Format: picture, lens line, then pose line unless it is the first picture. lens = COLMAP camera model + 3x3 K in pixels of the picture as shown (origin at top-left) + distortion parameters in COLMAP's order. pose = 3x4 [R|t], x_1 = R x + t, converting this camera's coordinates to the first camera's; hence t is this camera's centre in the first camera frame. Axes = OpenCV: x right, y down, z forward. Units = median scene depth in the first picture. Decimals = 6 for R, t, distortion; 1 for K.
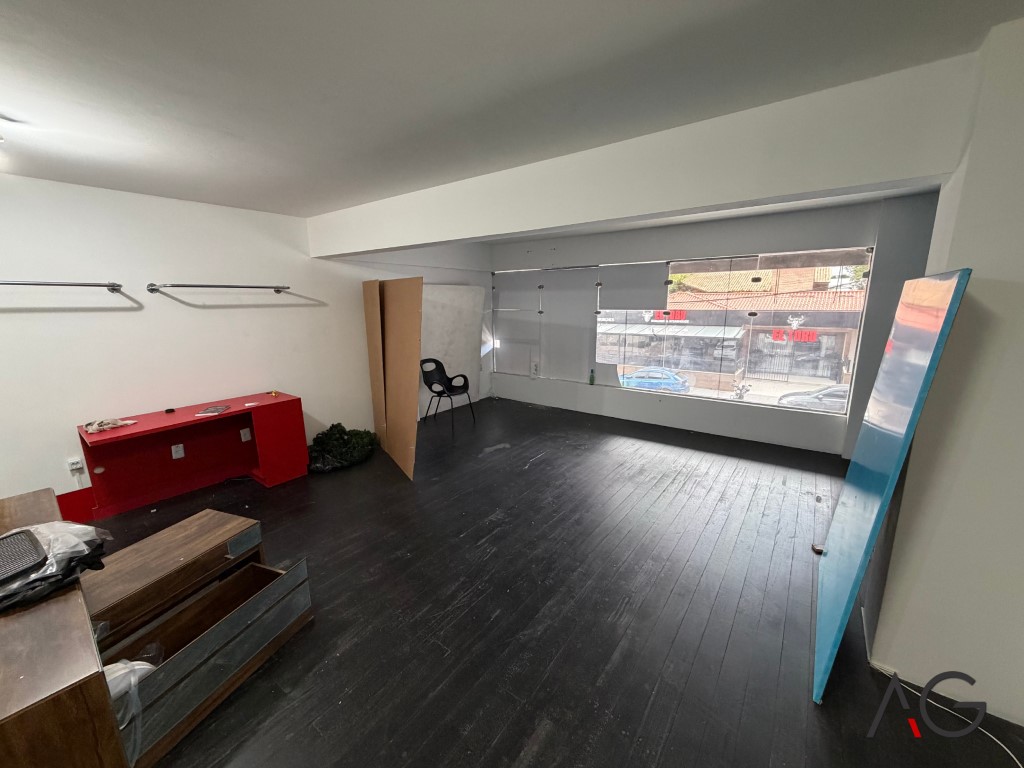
lens RADIAL K [[408.1, 0, 512.0], [0, 408.1, 384.0], [0, 0, 1]] dist [0.000176, -0.000442]
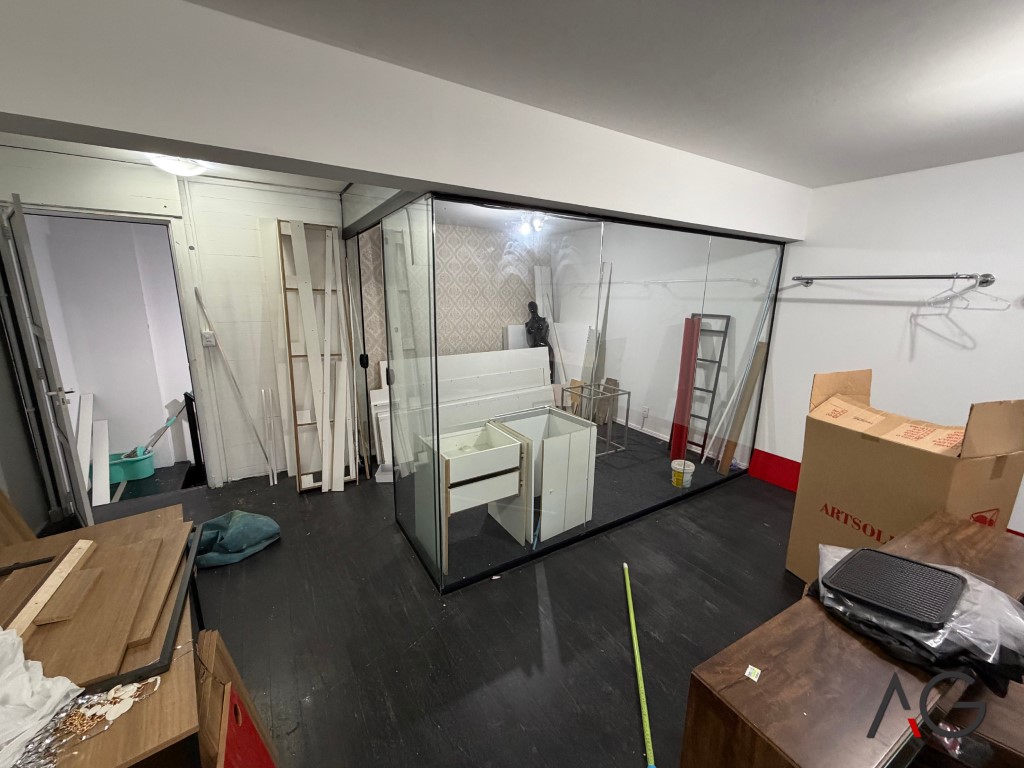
lens RADIAL K [[408.1, 0, 512.0], [0, 408.1, 384.0], [0, 0, 1]] dist [0.000176, -0.000442]
pose [[-0.370457, 0.208154, -0.905226, -0.053093], [-0.199844, 0.933881, 0.296528, -0.019044], [0.907097, 0.290755, -0.304364, 0.085487]]
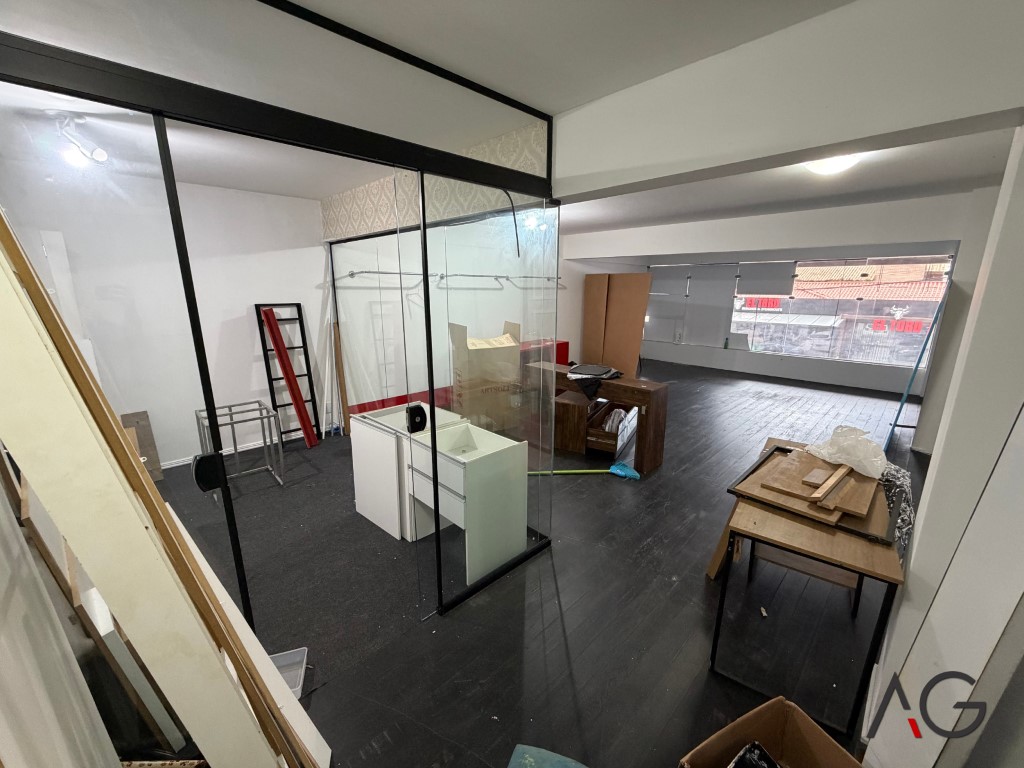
lens RADIAL K [[408.1, 0, 512.0], [0, 408.1, 384.0], [0, 0, 1]] dist [0.000176, -0.000442]
pose [[0.987730, 0.049477, -0.148129, -0.323461], [-0.044419, 0.998318, 0.037261, 0.105323], [0.149723, -0.030224, 0.988266, -0.505616]]
